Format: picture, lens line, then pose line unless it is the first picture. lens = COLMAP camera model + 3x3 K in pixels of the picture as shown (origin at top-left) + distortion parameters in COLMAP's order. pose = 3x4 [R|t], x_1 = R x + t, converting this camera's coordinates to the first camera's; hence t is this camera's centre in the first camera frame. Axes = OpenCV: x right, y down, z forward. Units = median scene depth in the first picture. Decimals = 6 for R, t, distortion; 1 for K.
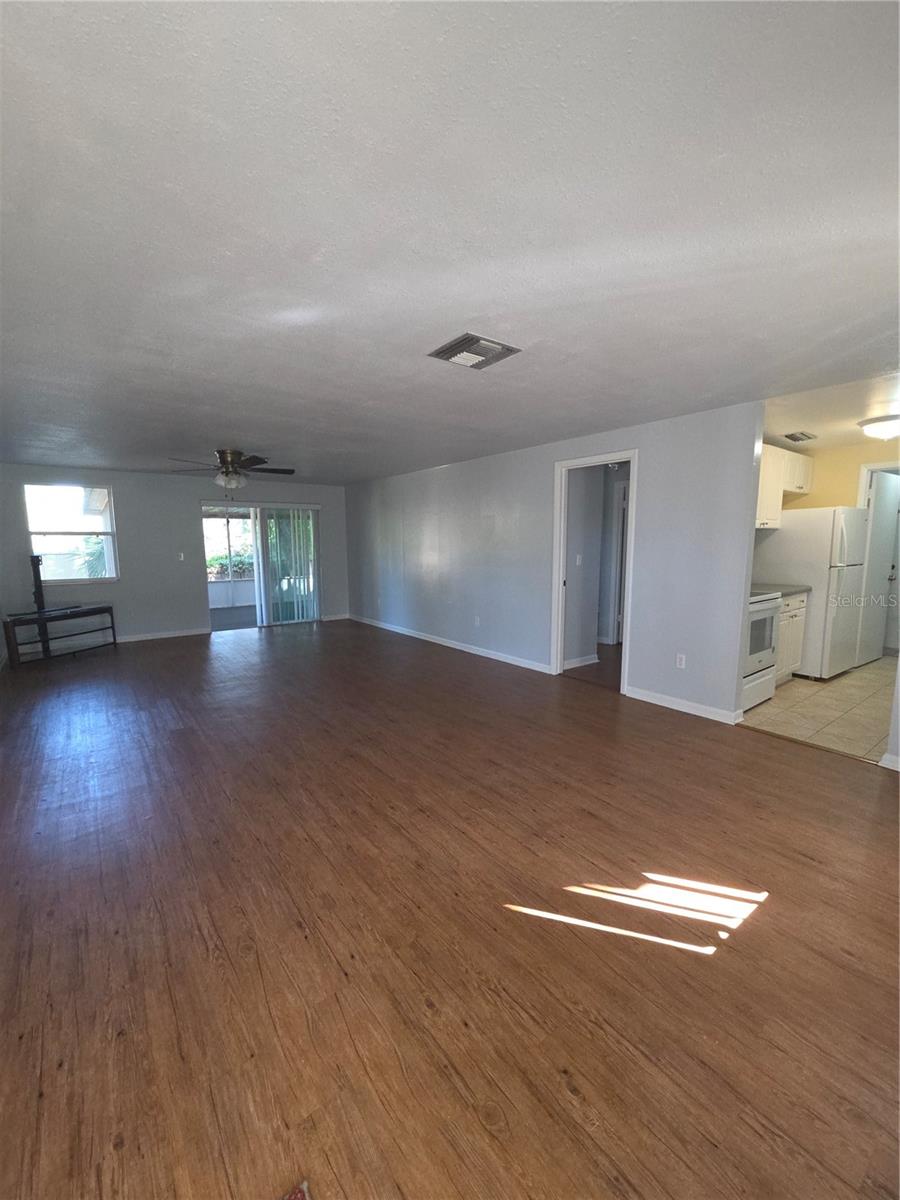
lens RADIAL K [[495.7, 0, 458.4], [0, 495.7, 608.0], [0, 0, 1]] dist [0.001836, 0.003032]
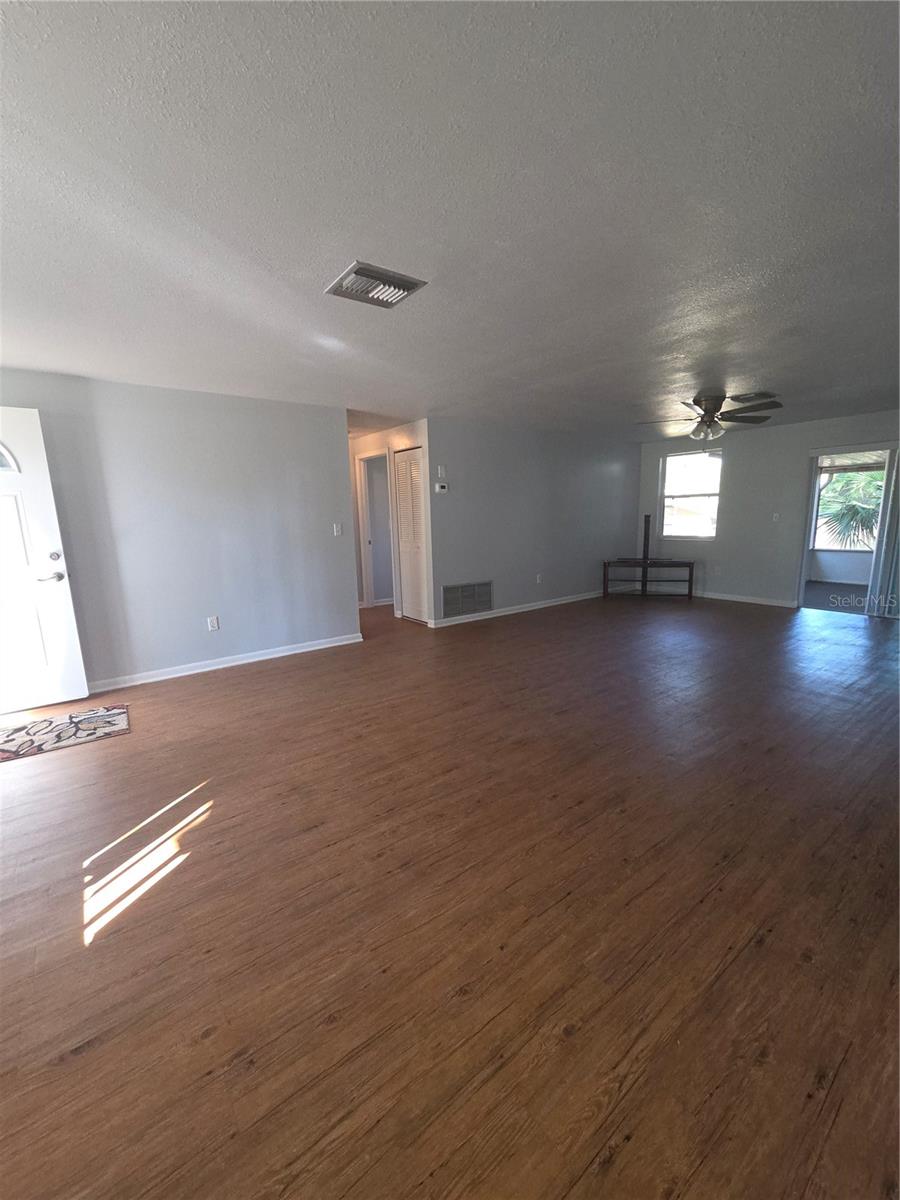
lens RADIAL K [[495.7, 0, 448.7], [0, 495.7, 604.6], [0, 0, 1]] dist [0.001836, 0.003032]
pose [[-0.010526, 0.184107, -0.982850, 0.906317], [-0.114043, 0.976270, 0.184095, -0.116350], [0.993420, 0.114025, 0.010720, 1.049687]]
